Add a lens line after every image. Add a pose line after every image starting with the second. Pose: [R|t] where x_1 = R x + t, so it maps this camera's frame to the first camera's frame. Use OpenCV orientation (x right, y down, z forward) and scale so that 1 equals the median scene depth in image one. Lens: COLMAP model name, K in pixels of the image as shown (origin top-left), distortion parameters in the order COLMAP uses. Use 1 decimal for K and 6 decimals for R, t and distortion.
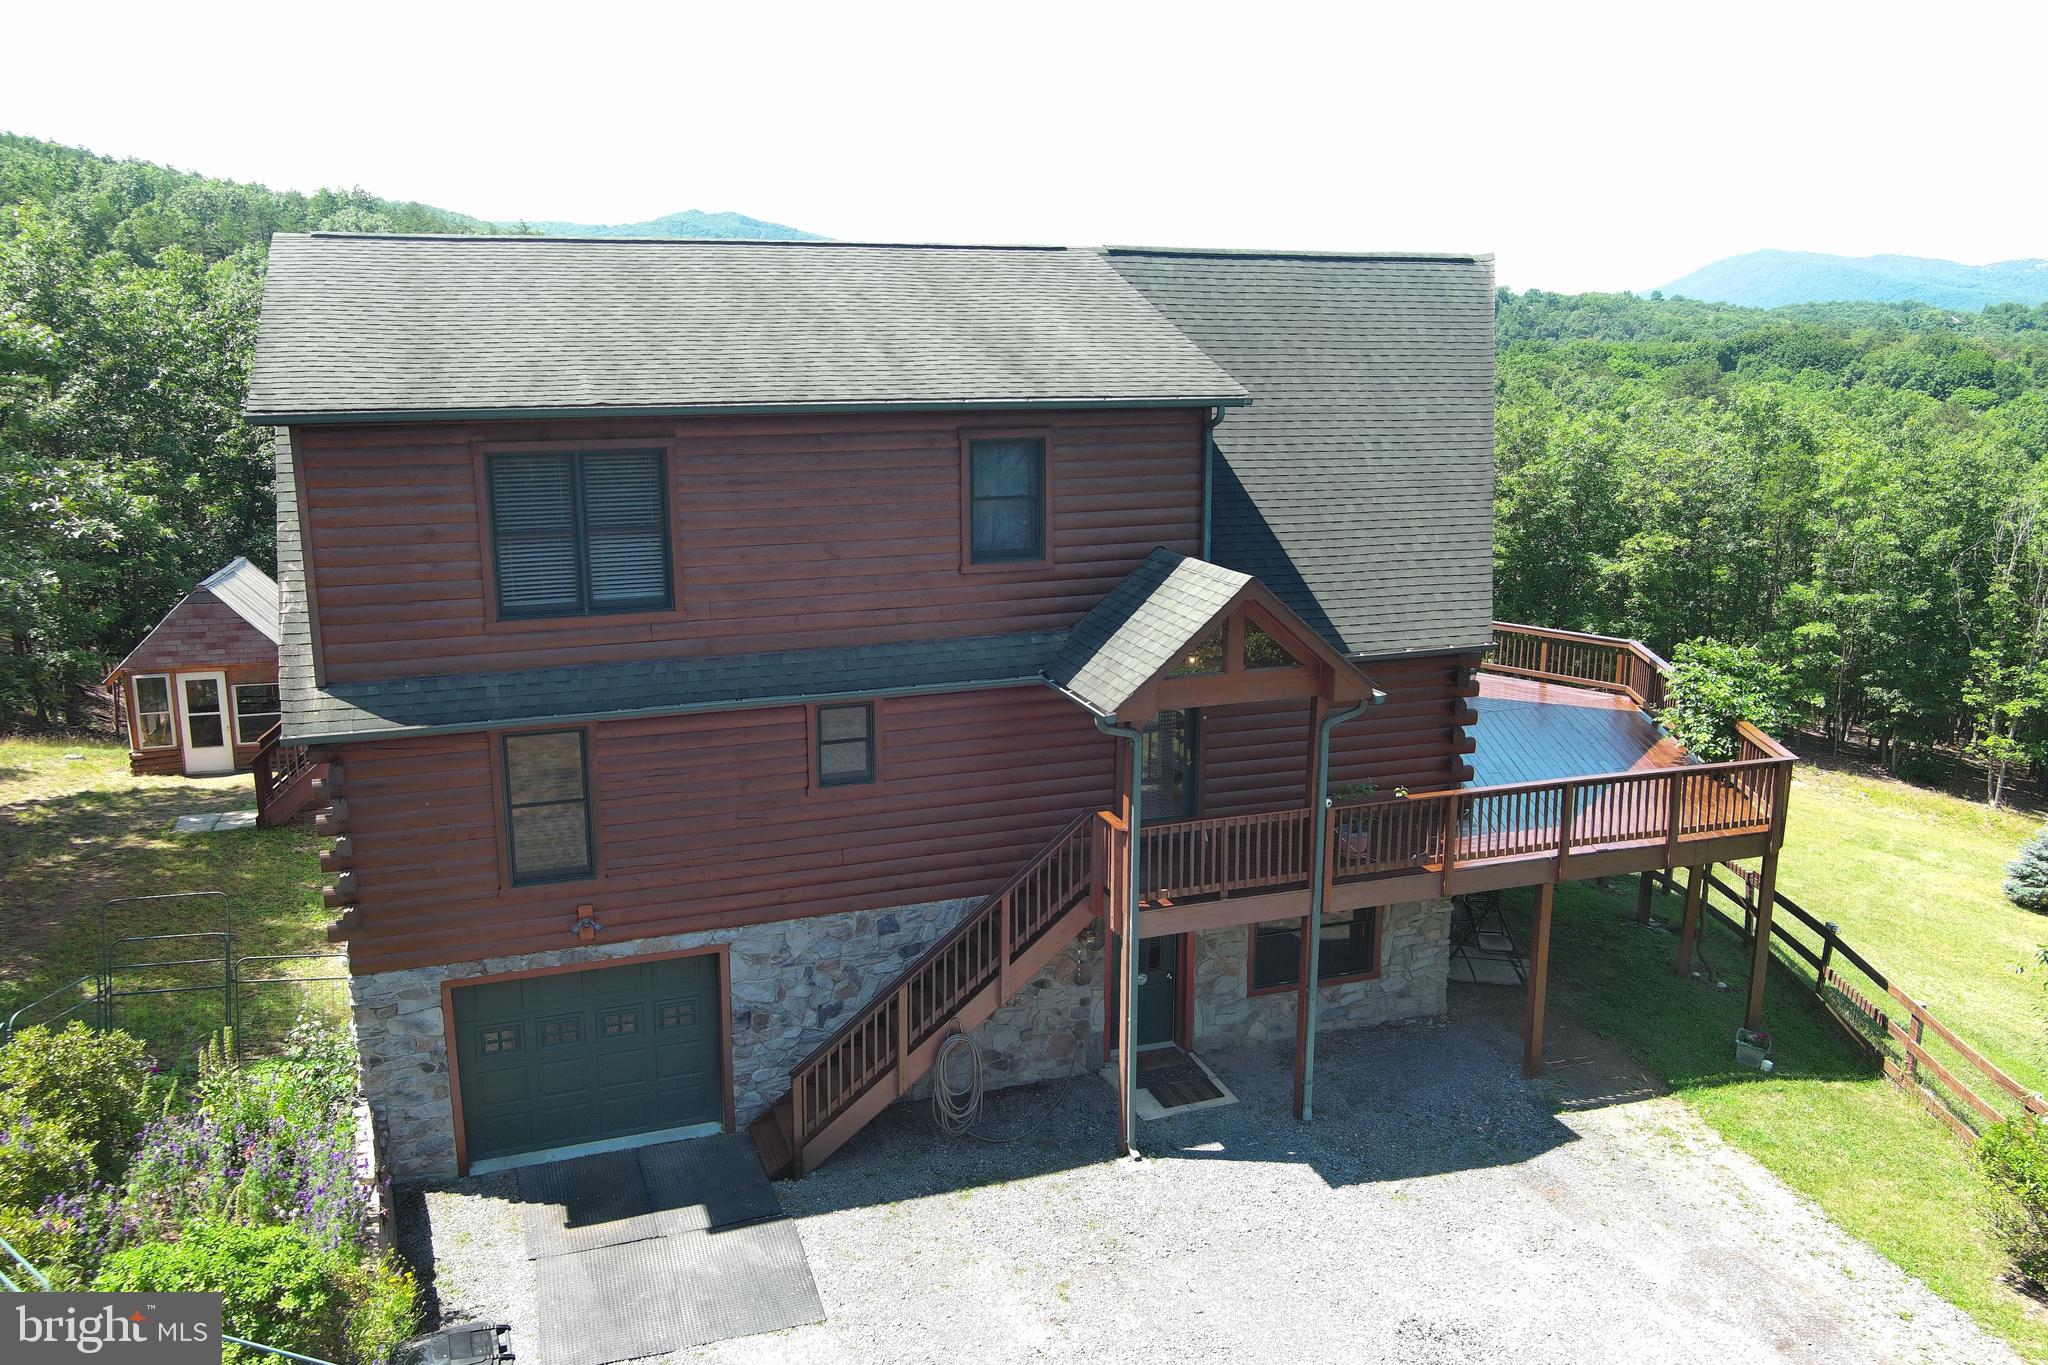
lens RADIAL K [[1581.7, 0, 1019.6], [0, 1581.7, 681.8], [0, 0, 1]] dist [0.010461, -0.012942]
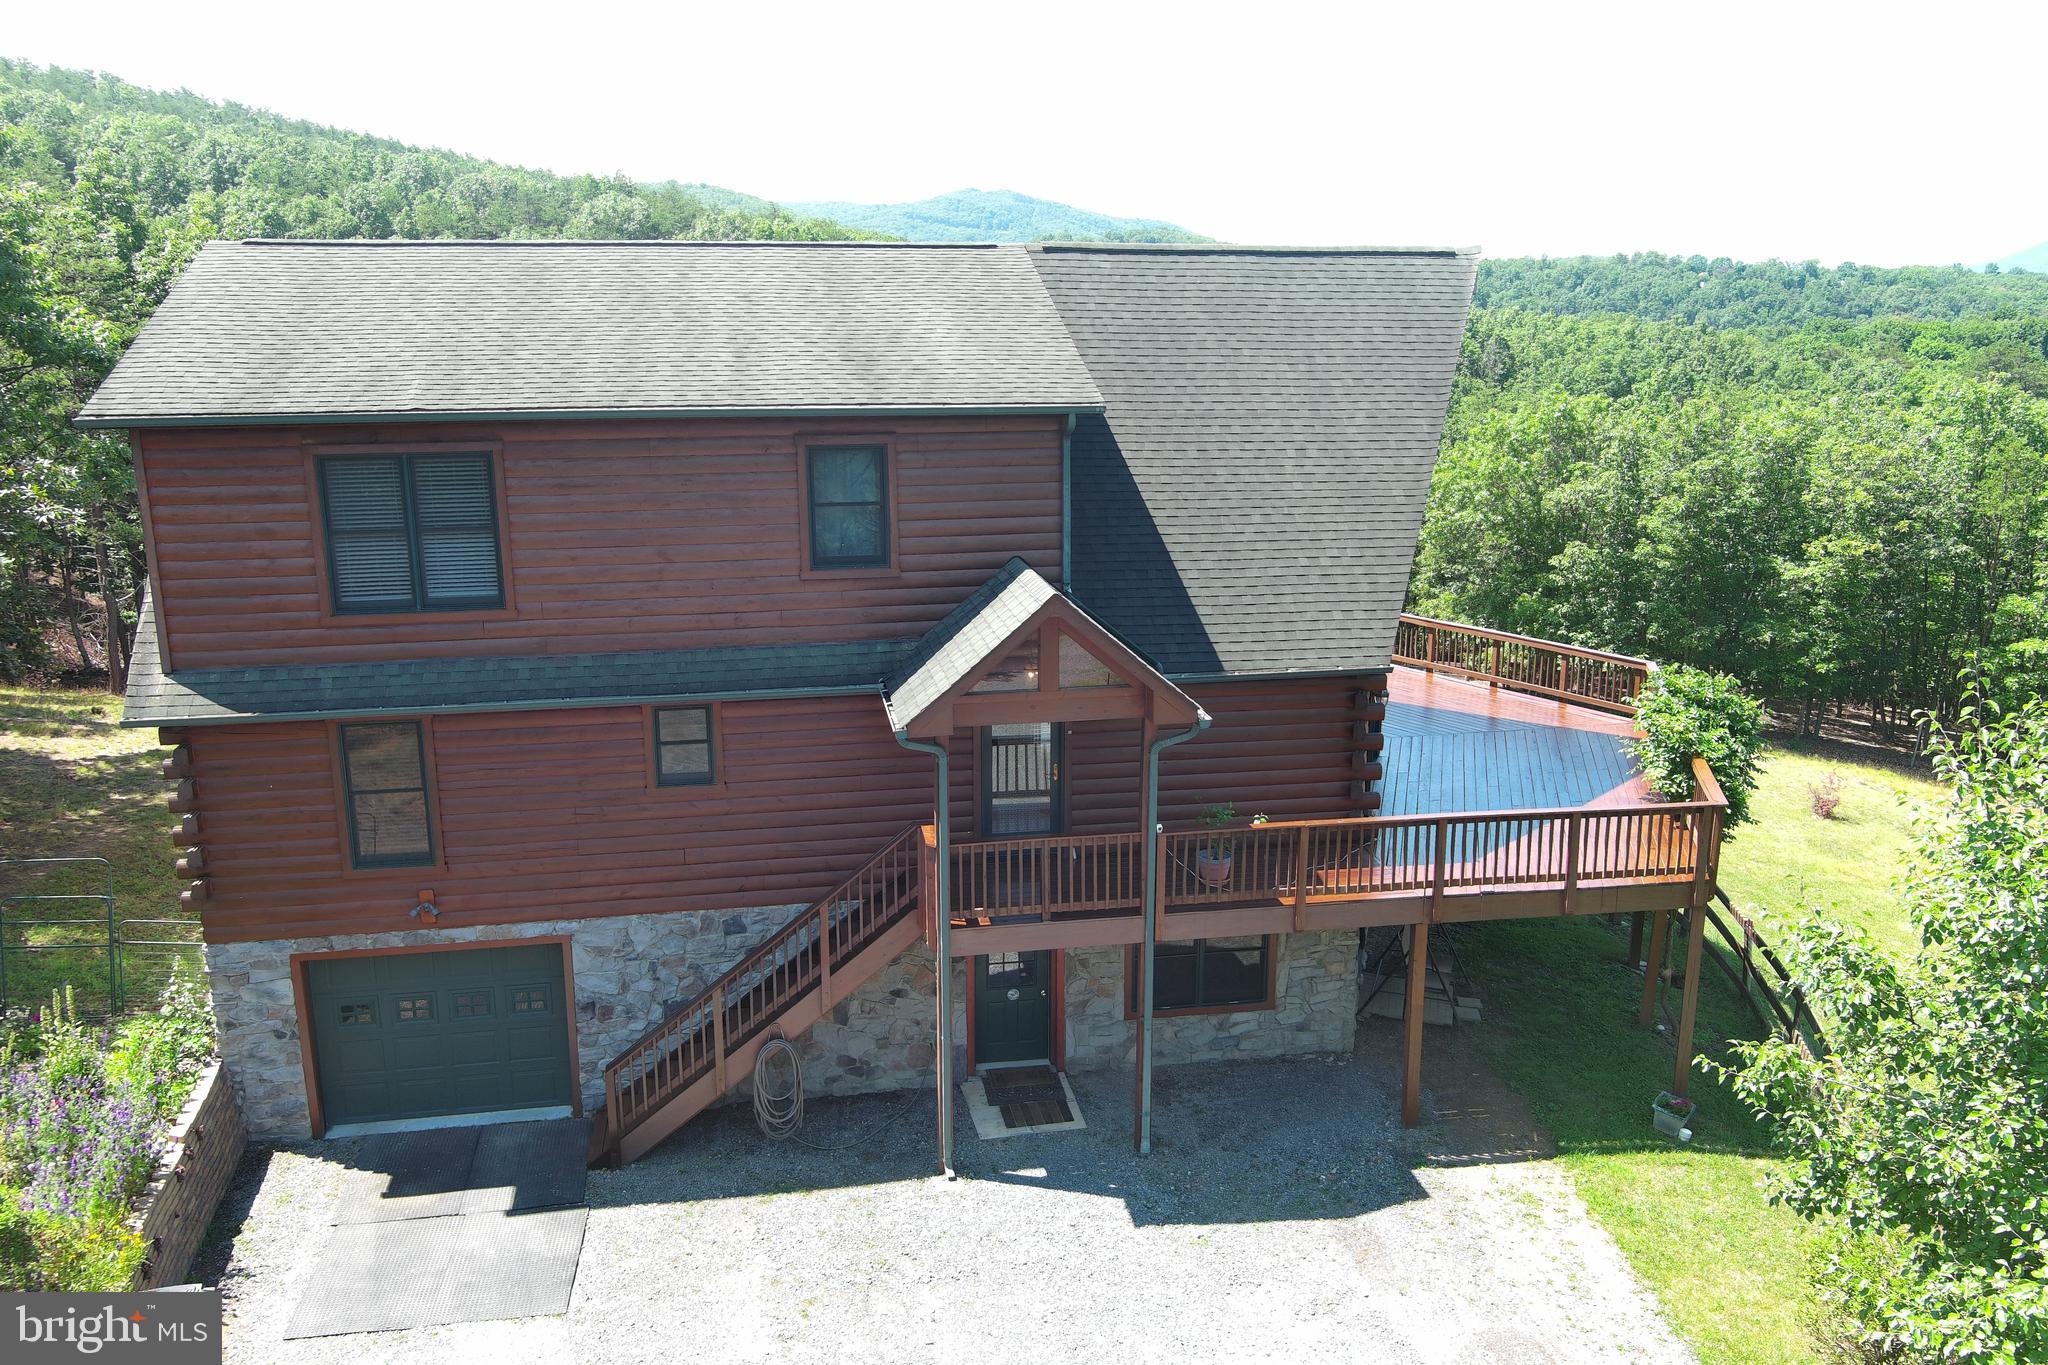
lens RADIAL K [[1581.7, 0, 1025.6], [0, 1581.7, 683.6], [0, 0, 1]] dist [0.010461, -0.012942]
pose [[0.986198, 0.037898, -0.161174, 0.263521], [-0.035390, 0.999204, 0.018403, -0.026066], [0.161744, -0.012445, 0.986754, 0.037565]]
